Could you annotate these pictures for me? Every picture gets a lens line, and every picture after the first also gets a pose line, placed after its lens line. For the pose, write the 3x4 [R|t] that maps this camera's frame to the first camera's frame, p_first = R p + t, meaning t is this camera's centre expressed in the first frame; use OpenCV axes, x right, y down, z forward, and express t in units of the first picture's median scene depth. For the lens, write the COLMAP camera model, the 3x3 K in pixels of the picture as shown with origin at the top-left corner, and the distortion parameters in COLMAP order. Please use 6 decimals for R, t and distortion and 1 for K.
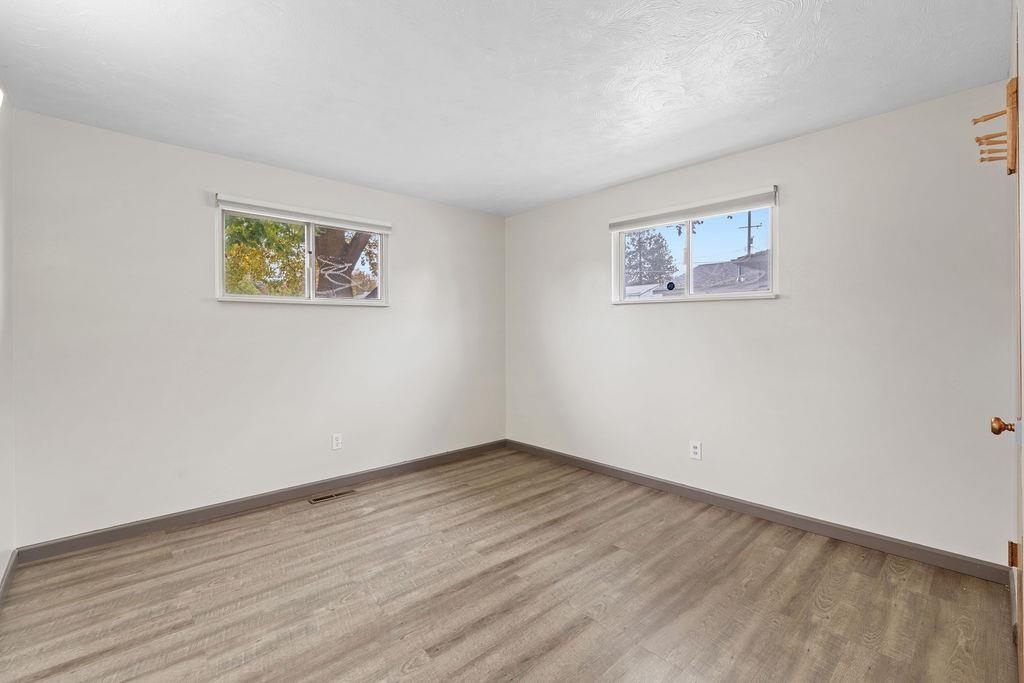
lens RADIAL K [[447.7, 0, 519.1], [0, 447.7, 332.7], [0, 0, 1]] dist [-0.004617, 0.000108]
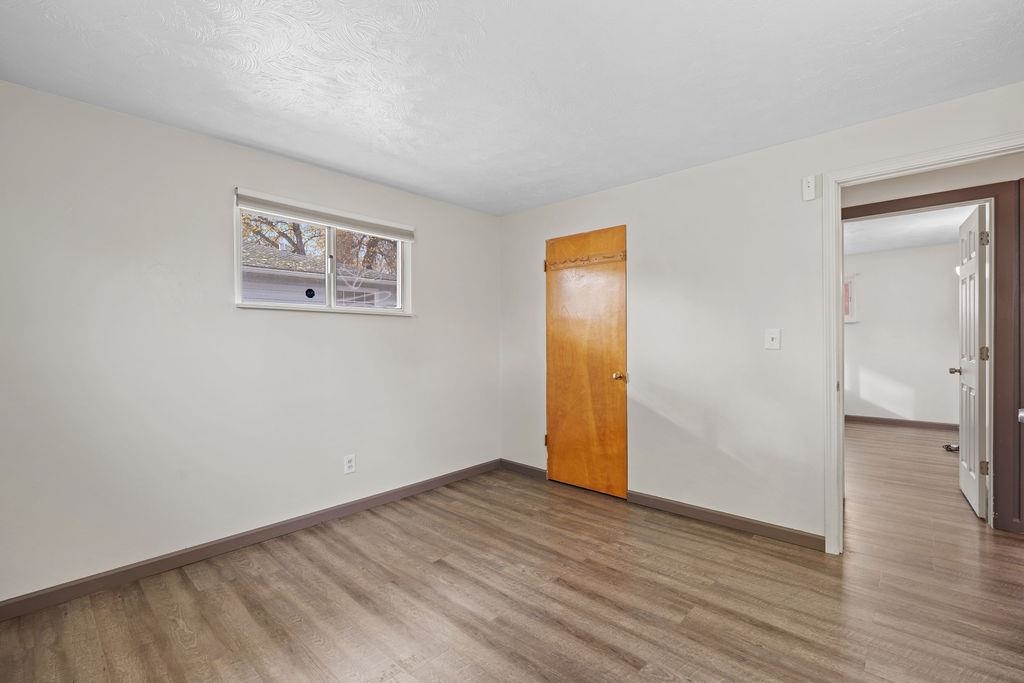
lens RADIAL K [[447.7, 0, 511.2], [0, 447.7, 343.2], [0, 0, 1]] dist [-0.004617, 0.000108]
pose [[-0.062032, -0.003719, 0.998067, -0.699465], [0.015137, 0.999875, 0.004667, -0.003419], [-0.997959, 0.015397, -0.061967, 0.802124]]
